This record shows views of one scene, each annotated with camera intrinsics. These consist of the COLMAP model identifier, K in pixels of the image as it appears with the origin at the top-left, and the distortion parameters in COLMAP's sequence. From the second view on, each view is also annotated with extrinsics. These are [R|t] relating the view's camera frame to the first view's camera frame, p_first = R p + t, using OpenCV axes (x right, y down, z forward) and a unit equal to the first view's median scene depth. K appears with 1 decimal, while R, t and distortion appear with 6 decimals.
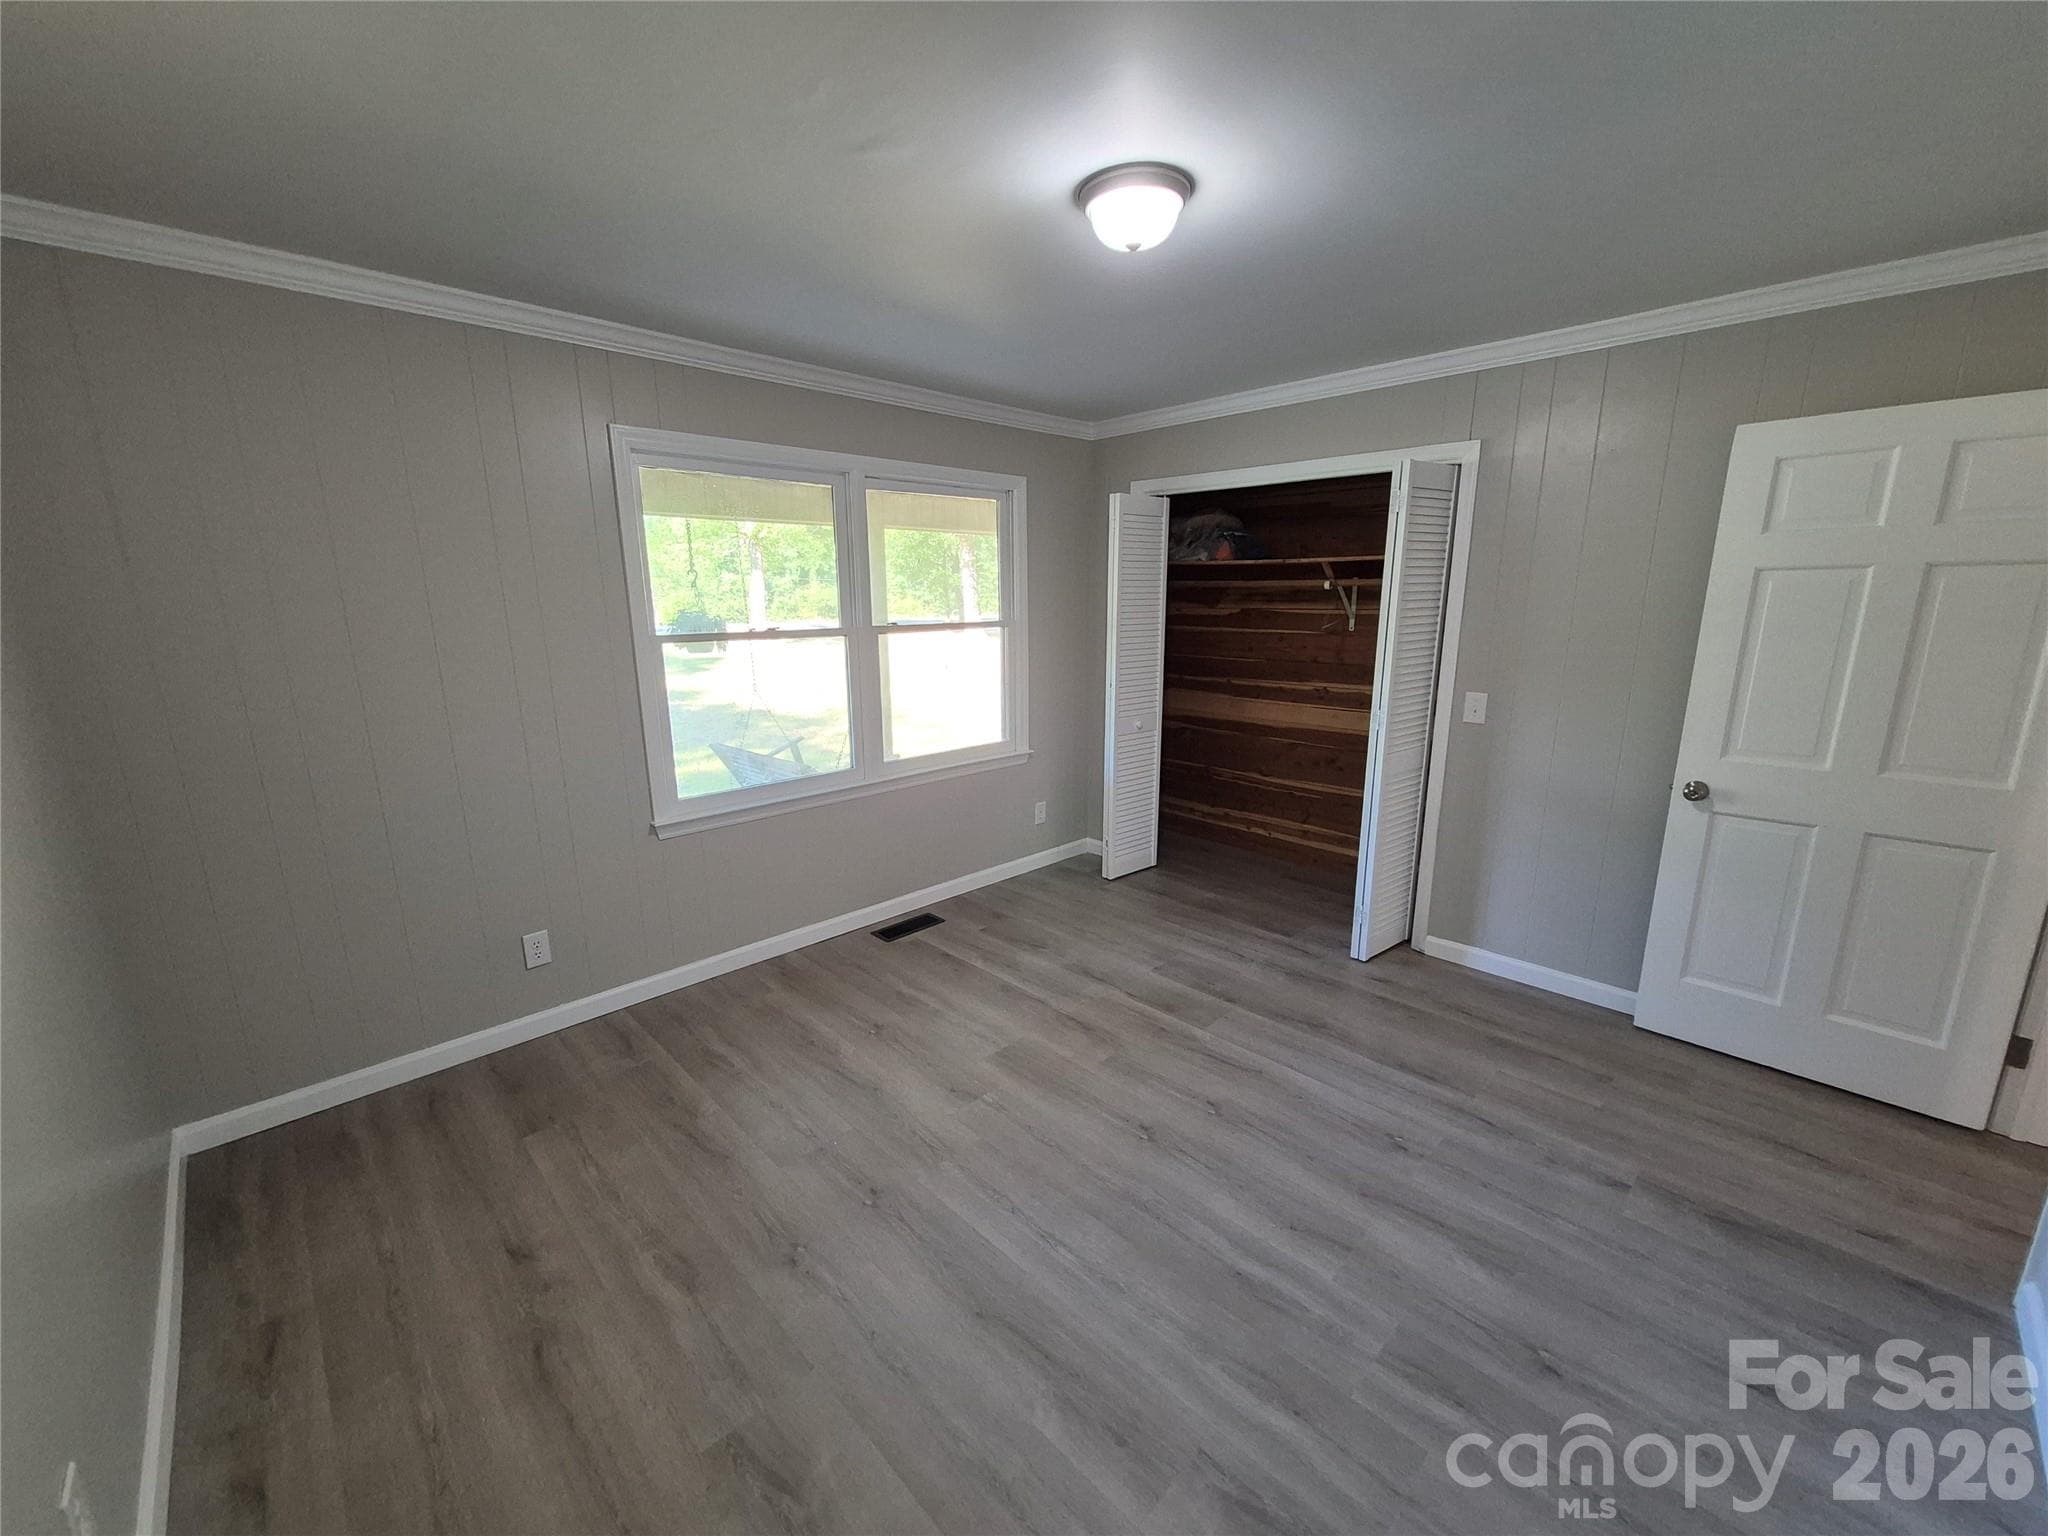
lens RADIAL K [[786.5, 0, 1024.0], [0, 786.5, 768.0], [0, 0, 1]] dist [-0.000305, -0.000002]
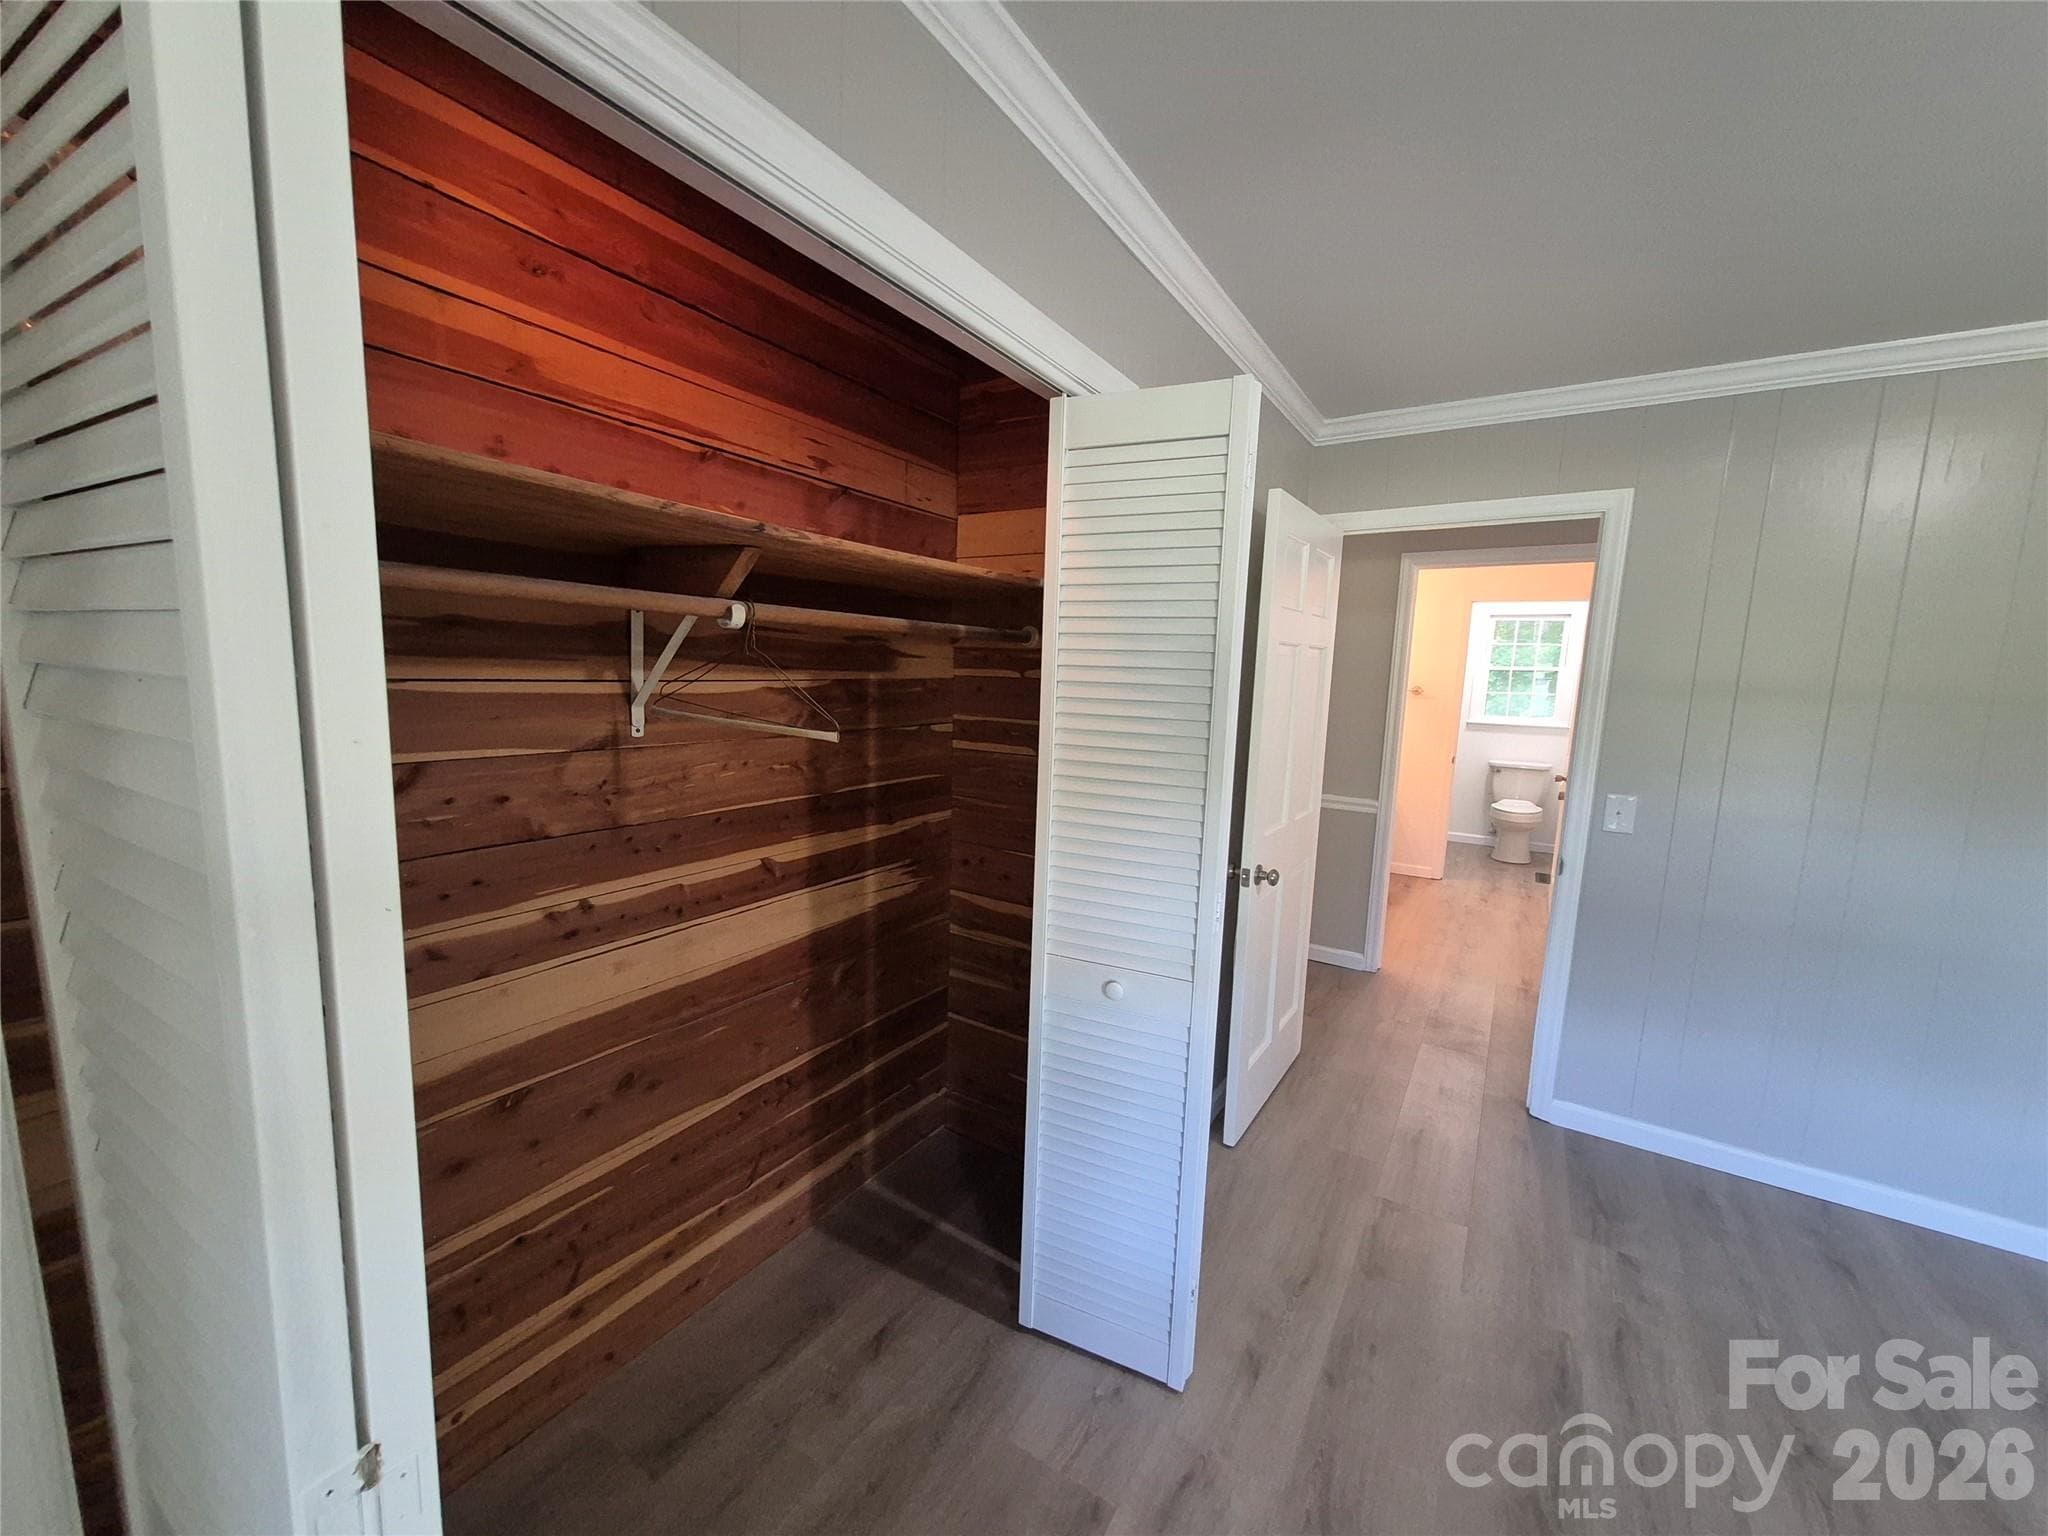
lens RADIAL K [[786.5, 0, 1024.0], [0, 786.5, 768.0], [0, 0, 1]] dist [-0.000305, -0.000002]
pose [[-0.209466, -0.131959, 0.968871, 0.009131], [0.170797, 0.970682, 0.169131, -0.190302], [-0.962784, 0.200907, -0.180787, 0.881455]]
